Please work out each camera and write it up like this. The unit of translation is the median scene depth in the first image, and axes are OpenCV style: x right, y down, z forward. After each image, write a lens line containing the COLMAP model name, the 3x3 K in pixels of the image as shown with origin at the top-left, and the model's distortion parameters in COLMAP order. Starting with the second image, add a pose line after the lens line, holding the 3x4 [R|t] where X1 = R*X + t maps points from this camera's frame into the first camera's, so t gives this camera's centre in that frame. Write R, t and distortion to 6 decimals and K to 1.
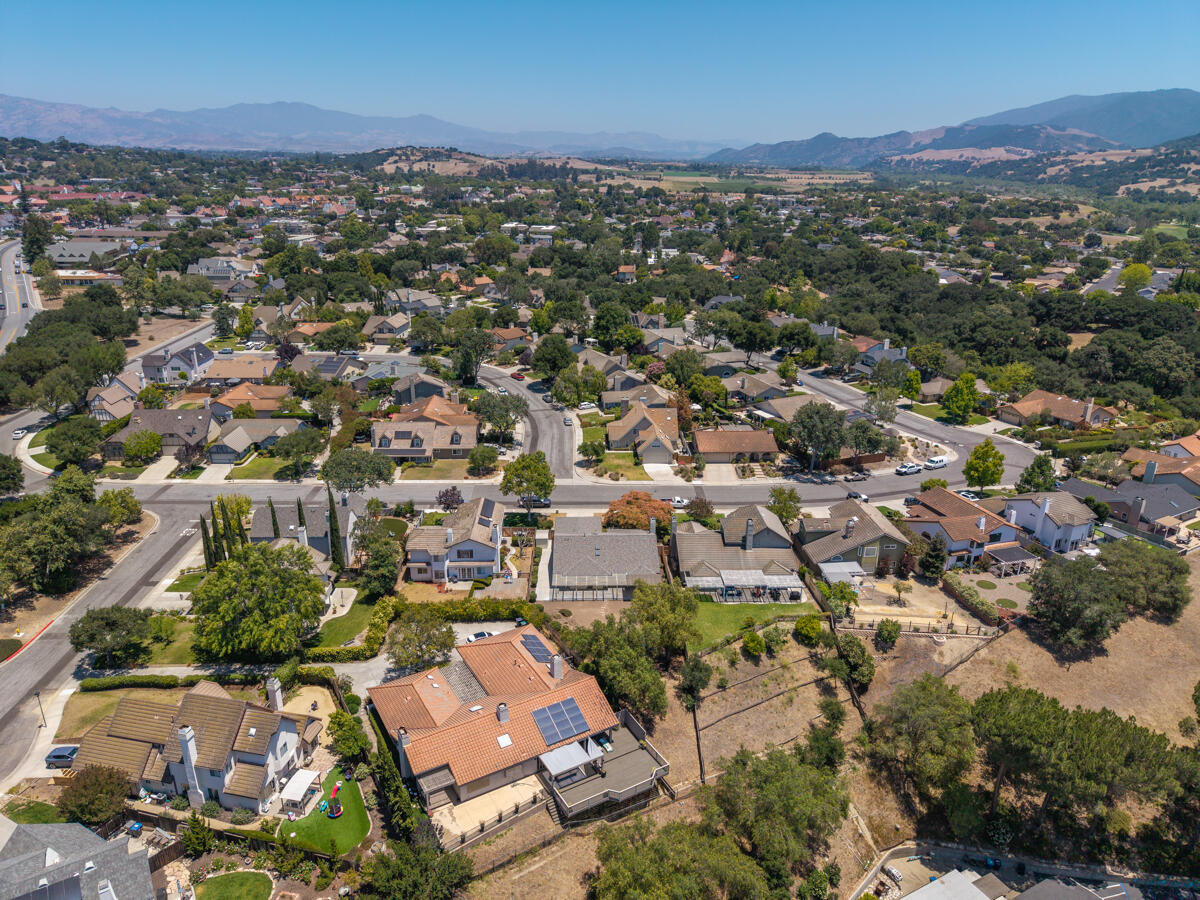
lens RADIAL K [[830.4, 0, 629.7], [0, 830.4, 448.4], [0, 0, 1]] dist [0.015098, -0.008398]
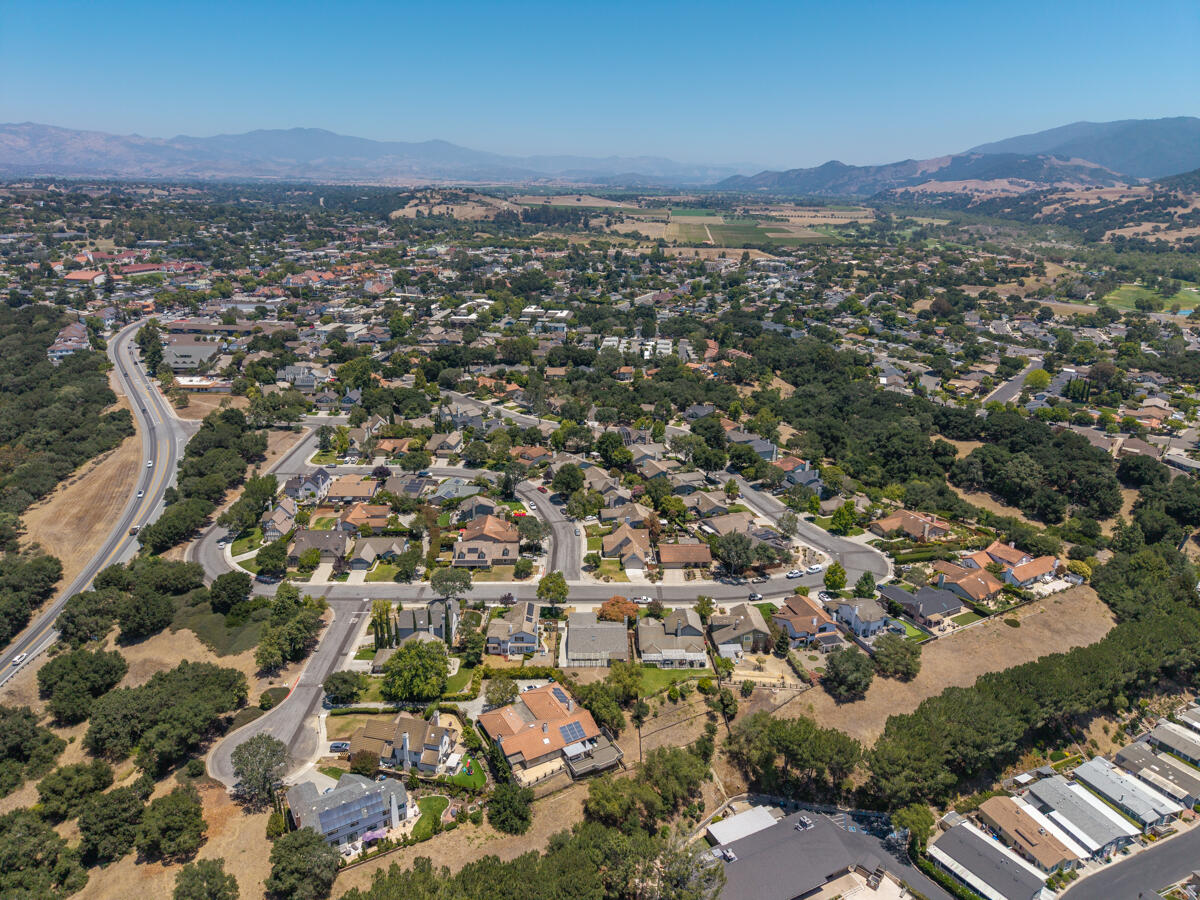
lens RADIAL K [[830.4, 0, 629.7], [0, 830.4, 448.4], [0, 0, 1]] dist [0.015098, -0.008398]
pose [[0.999914, 0.004004, -0.012462, 0.046915], [-0.004301, 0.999705, -0.023891, -0.187875], [0.012363, 0.023942, 0.999637, -0.618683]]
